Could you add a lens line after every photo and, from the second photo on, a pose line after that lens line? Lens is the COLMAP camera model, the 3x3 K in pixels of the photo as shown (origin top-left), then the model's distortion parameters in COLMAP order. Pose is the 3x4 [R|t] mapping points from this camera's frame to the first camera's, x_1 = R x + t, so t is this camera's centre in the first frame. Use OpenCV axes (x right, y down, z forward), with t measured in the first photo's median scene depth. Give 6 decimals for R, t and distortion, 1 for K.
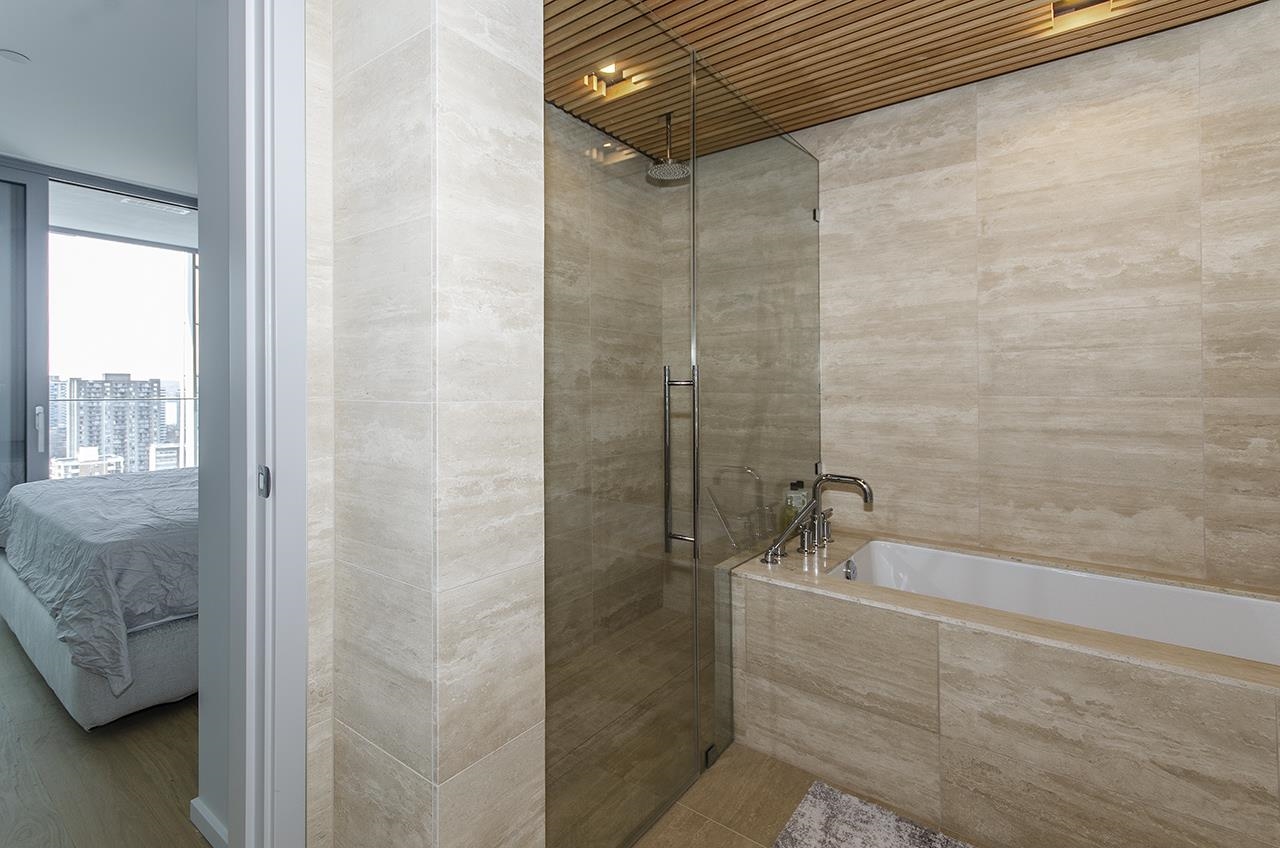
lens RADIAL K [[590.7, 0, 650.9], [0, 590.7, 389.1], [0, 0, 1]] dist [0.011886, -0.001179]
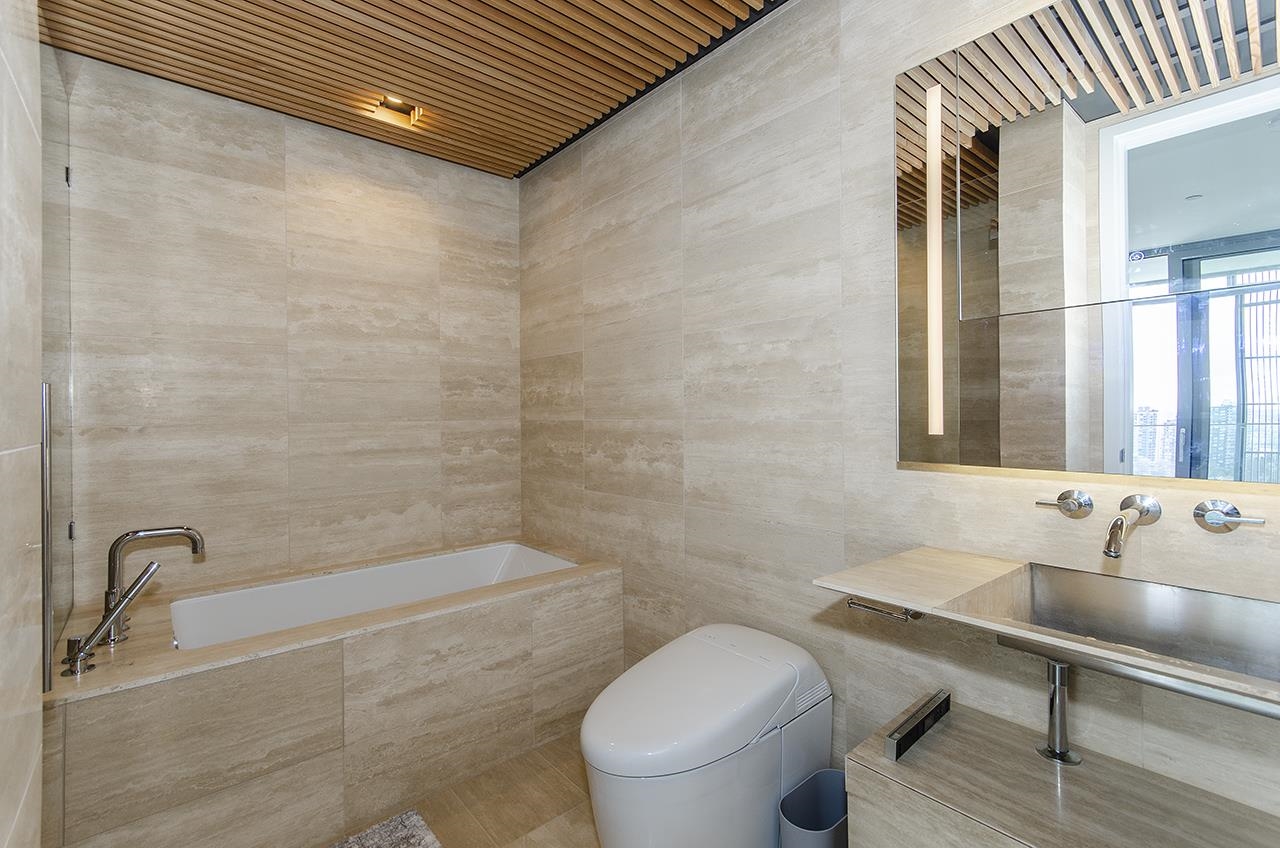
lens RADIAL K [[590.7, 0, 642.2], [0, 590.7, 418.1], [0, 0, 1]] dist [0.011886, -0.001179]
pose [[0.208316, -0.010548, 0.978005, -0.346316], [0.014751, 0.999862, 0.007642, 0.002918], [-0.977950, 0.012835, 0.208443, 0.215737]]
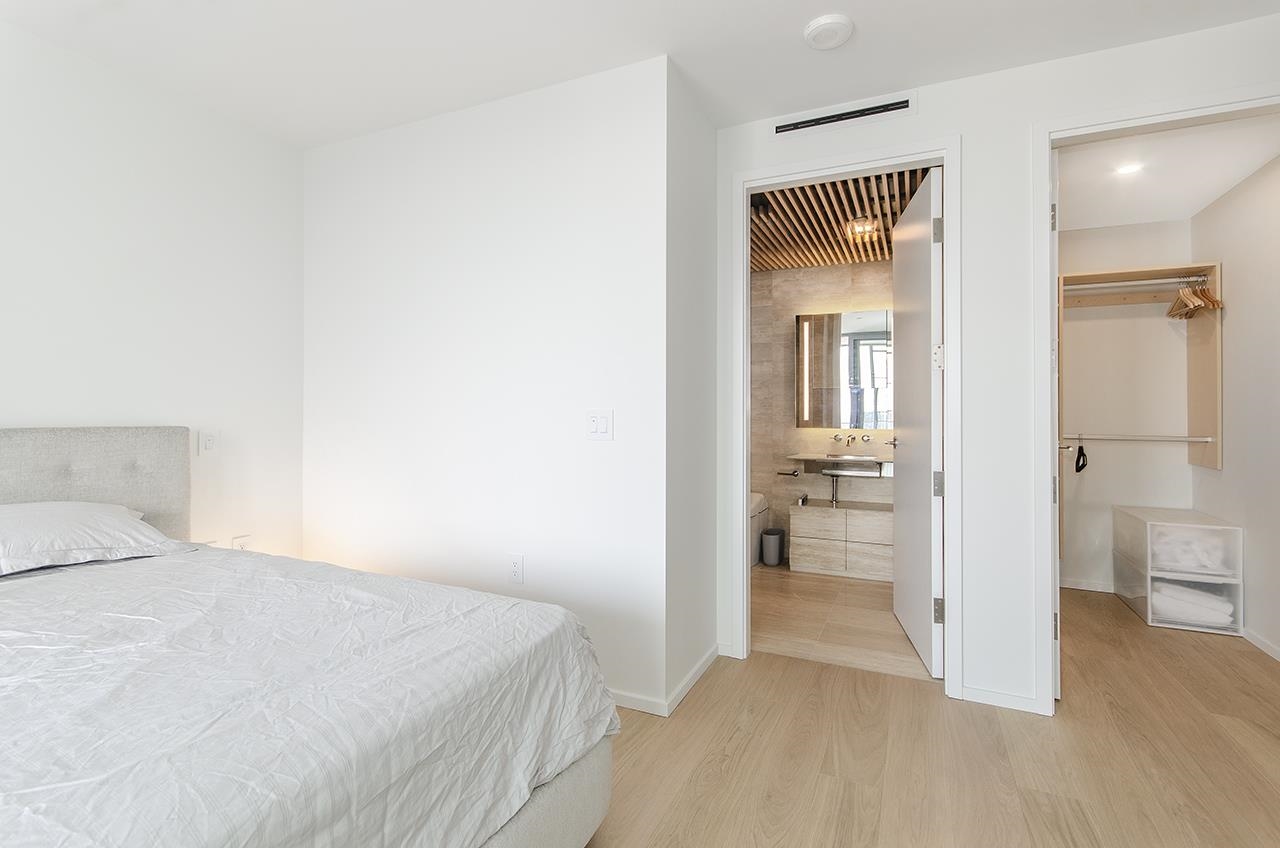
lens RADIAL K [[590.7, 0, 657.5], [0, 590.7, 408.9], [0, 0, 1]] dist [0.011886, -0.001179]
pose [[-0.226601, -0.003862, 0.973980, -2.566182], [-0.002100, 0.999992, 0.003477, -0.031594], [-0.973985, -0.001258, -0.226607, 1.645063]]
